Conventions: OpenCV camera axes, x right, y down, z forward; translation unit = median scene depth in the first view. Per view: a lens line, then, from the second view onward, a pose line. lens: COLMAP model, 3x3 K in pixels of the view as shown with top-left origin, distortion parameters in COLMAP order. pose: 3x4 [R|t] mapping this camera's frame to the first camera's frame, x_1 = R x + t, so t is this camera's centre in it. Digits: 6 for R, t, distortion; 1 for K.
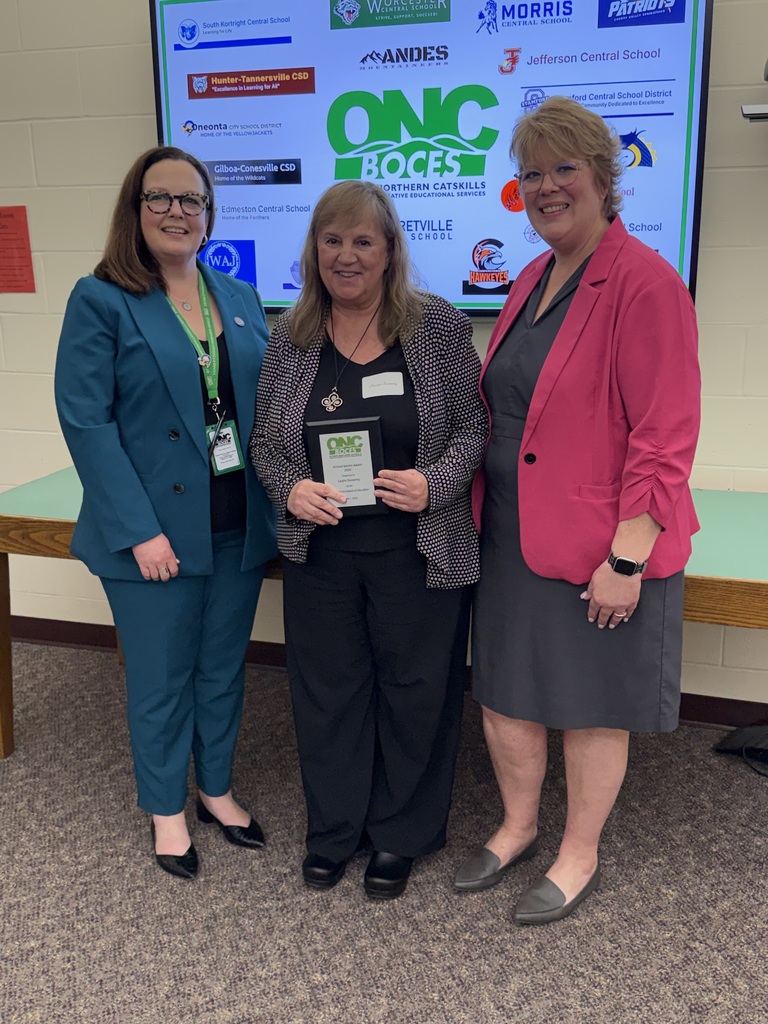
lens RADIAL K [[1121.4, 0, 379.3], [0, 1121.4, 516.4], [0, 0, 1]] dist [0.049155, -0.213727]
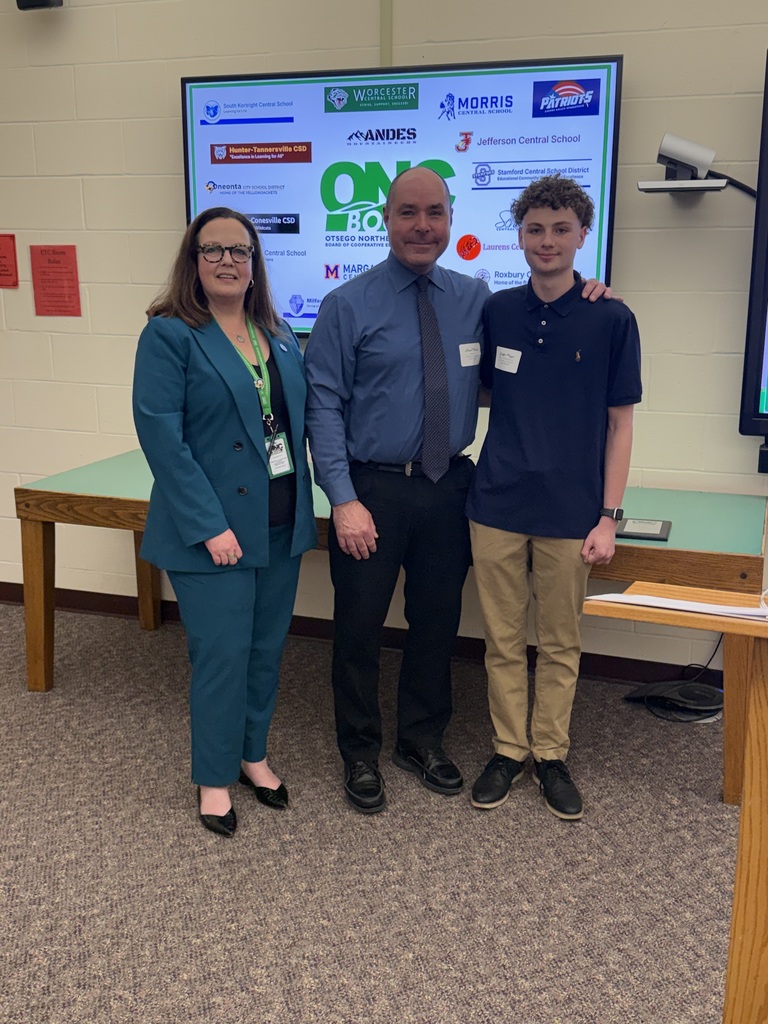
lens RADIAL K [[1111.4, 0, 384.0], [0, 1111.4, 512.0], [0, 0, 1]] dist [0.009594, 0.003002]
pose [[0.999651, 0.023843, -0.011369, 0.048918], [-0.024201, 0.999181, -0.032414, 0.053105], [0.010587, 0.032678, 0.999410, -0.234735]]
